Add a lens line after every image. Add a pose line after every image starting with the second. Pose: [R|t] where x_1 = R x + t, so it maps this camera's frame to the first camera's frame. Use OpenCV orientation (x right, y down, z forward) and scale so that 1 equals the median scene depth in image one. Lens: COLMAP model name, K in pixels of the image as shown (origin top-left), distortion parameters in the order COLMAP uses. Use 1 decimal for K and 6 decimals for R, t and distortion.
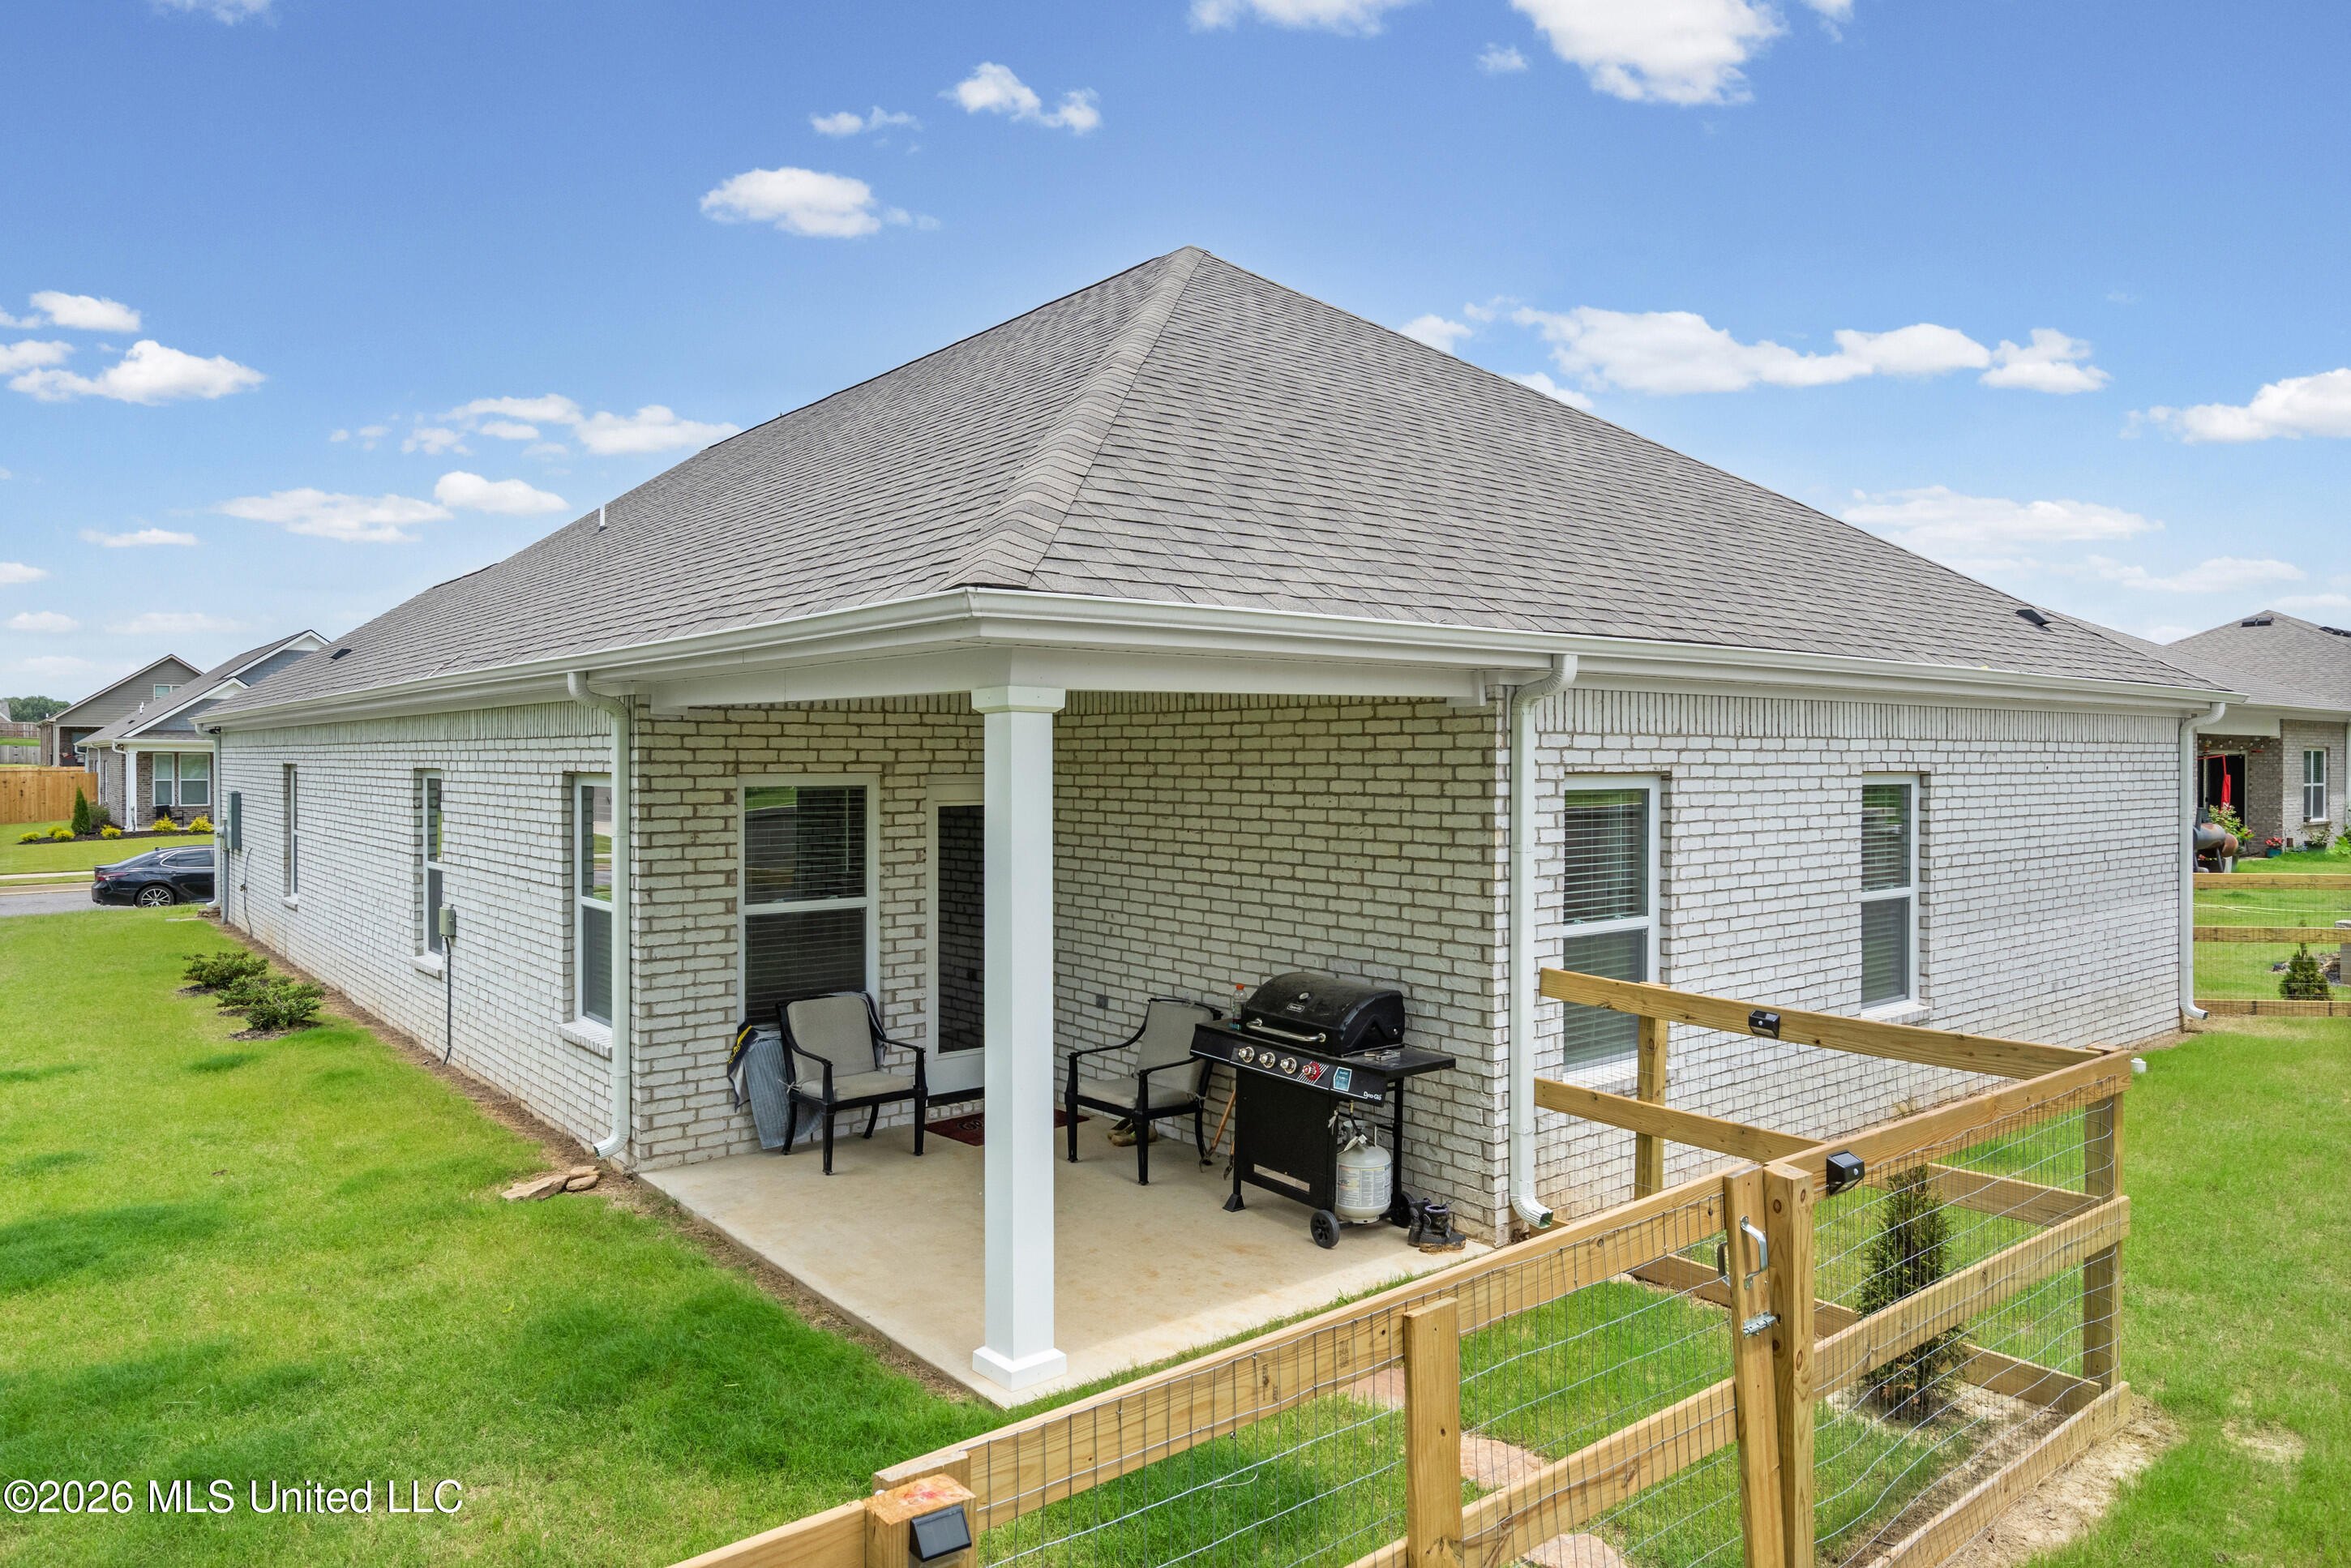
lens RADIAL K [[1494.2, 0, 1176.8], [0, 1494.2, 784.3], [0, 0, 1]] dist [0.029663, -0.000177]
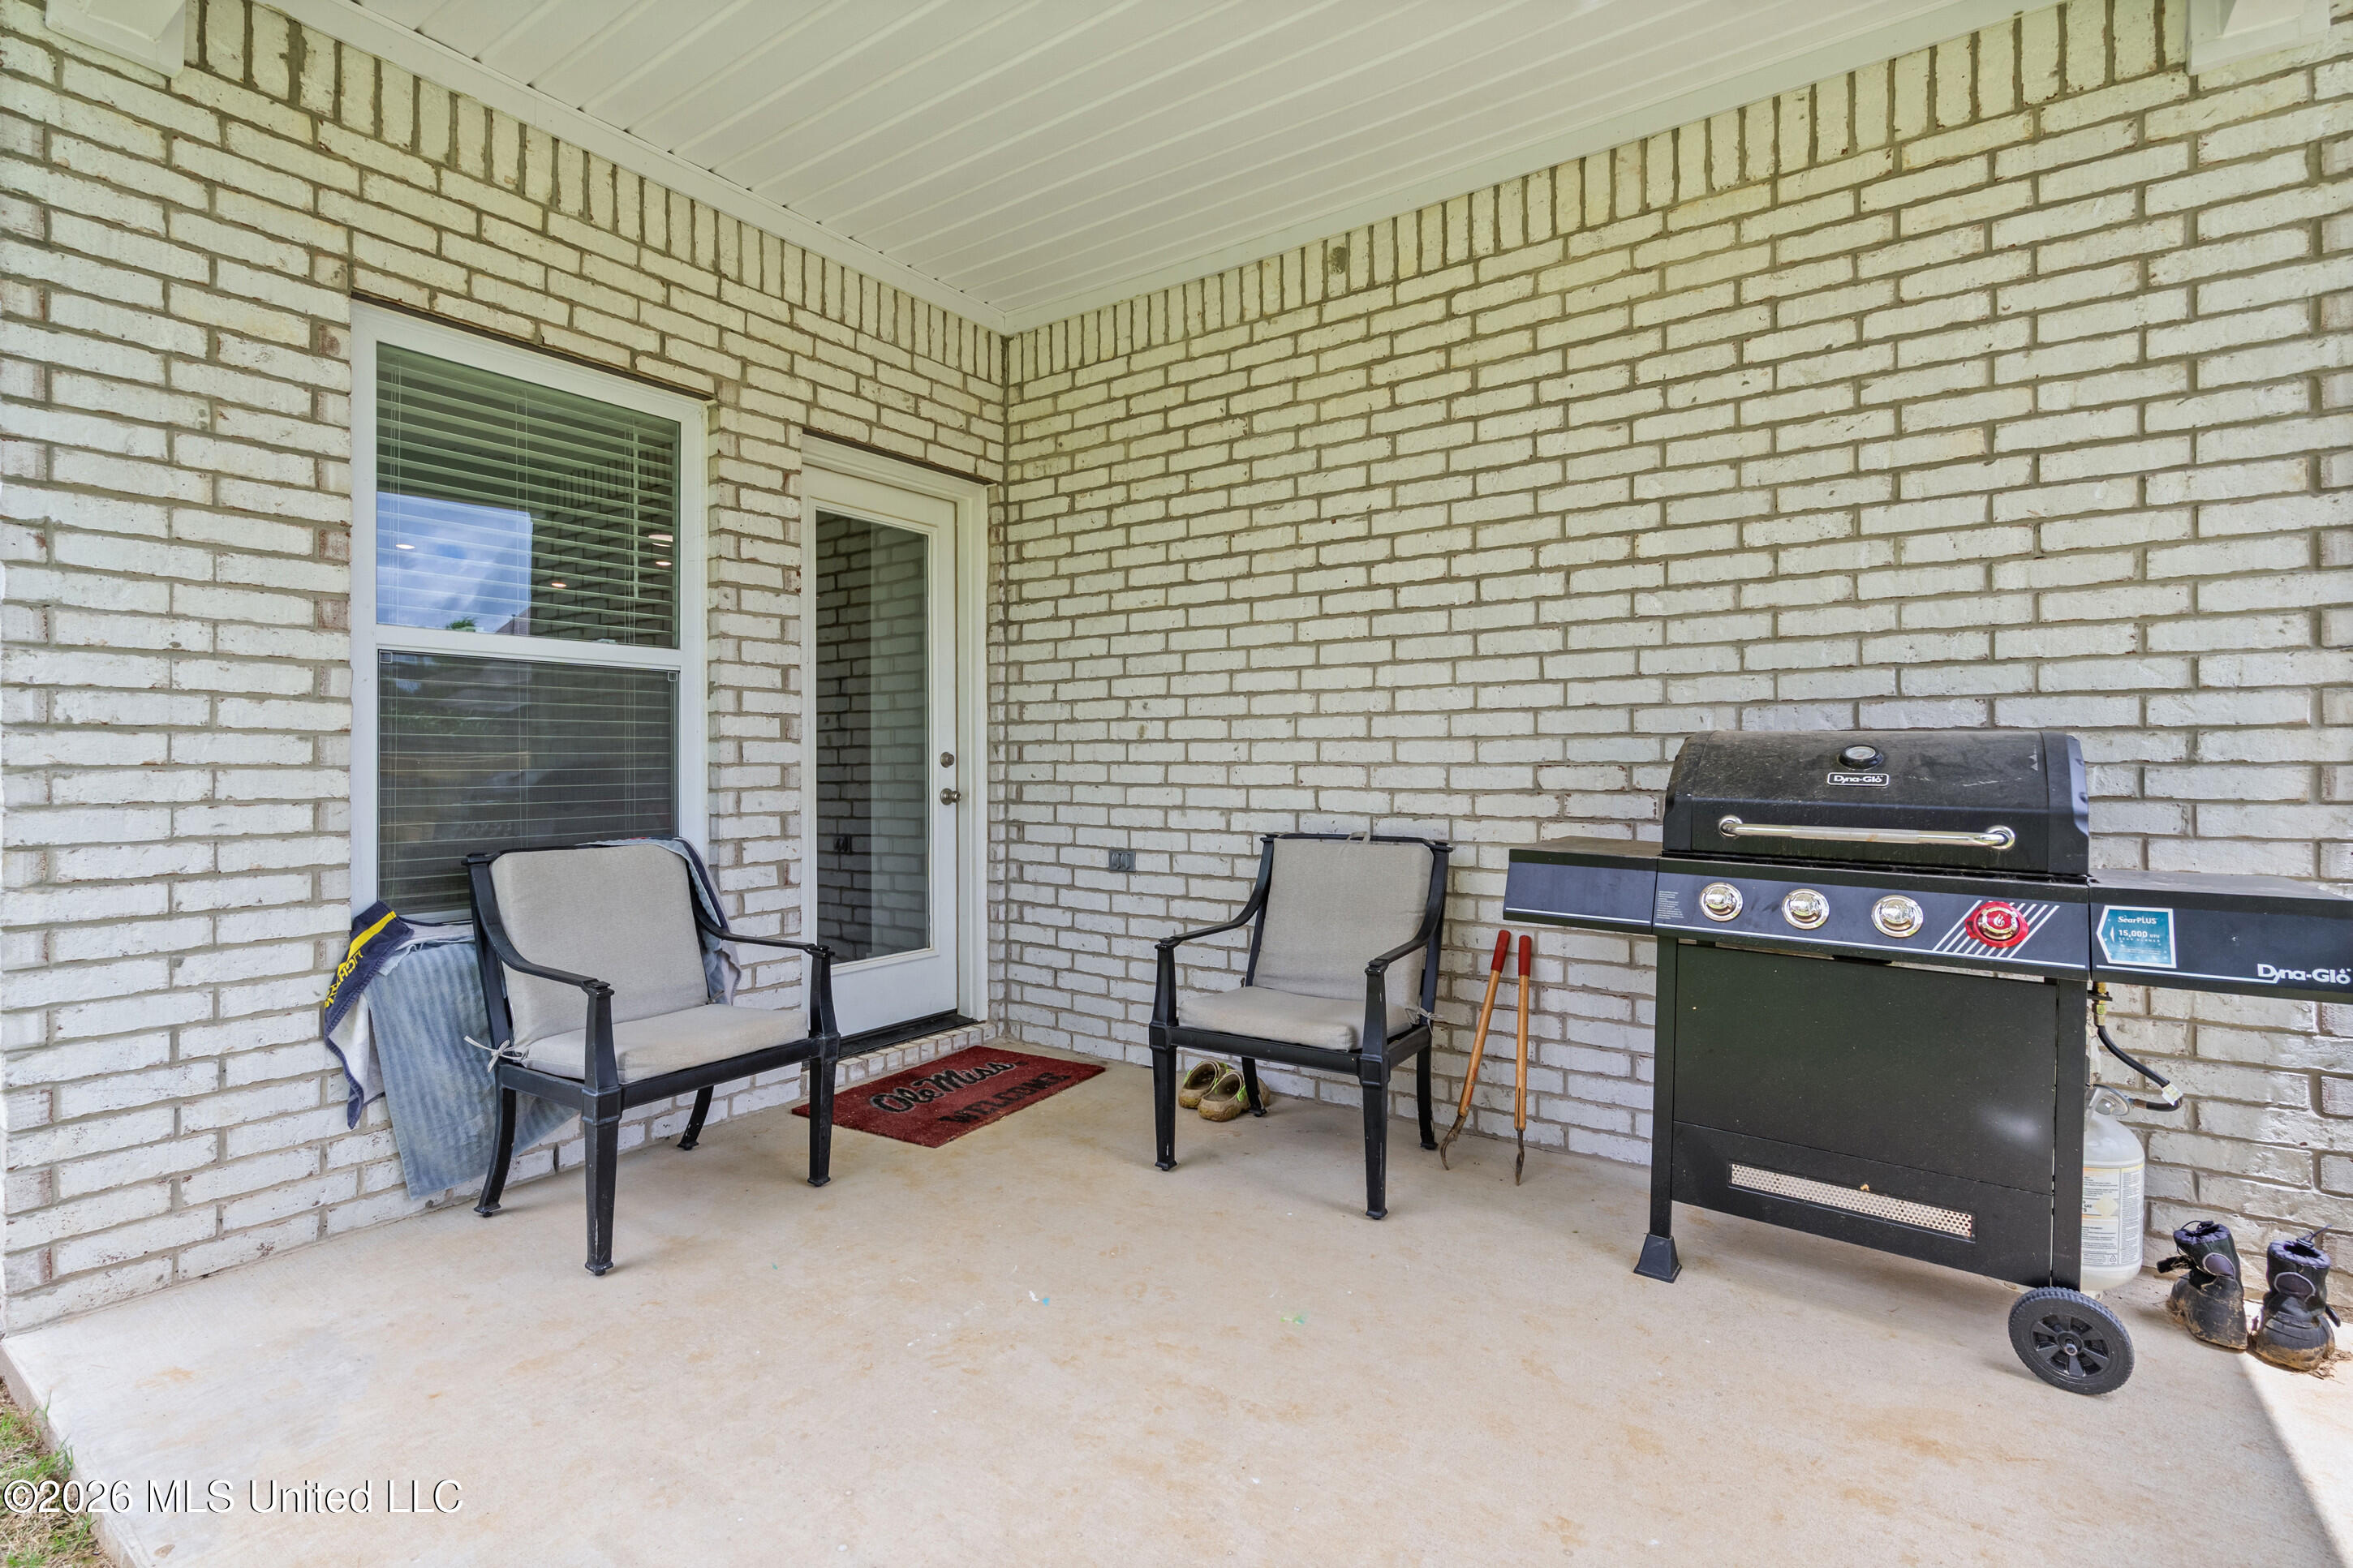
lens RADIAL K [[1089.0, 0, 1166.1], [0, 1089.0, 764.0], [0, 0, 1]] dist [-0.000767, 0.001070]
pose [[0.964200, -0.004461, 0.265138, -0.158900], [0.009116, 0.999825, -0.016330, 0.128102], [-0.265018, 0.018163, 0.964072, 0.658048]]
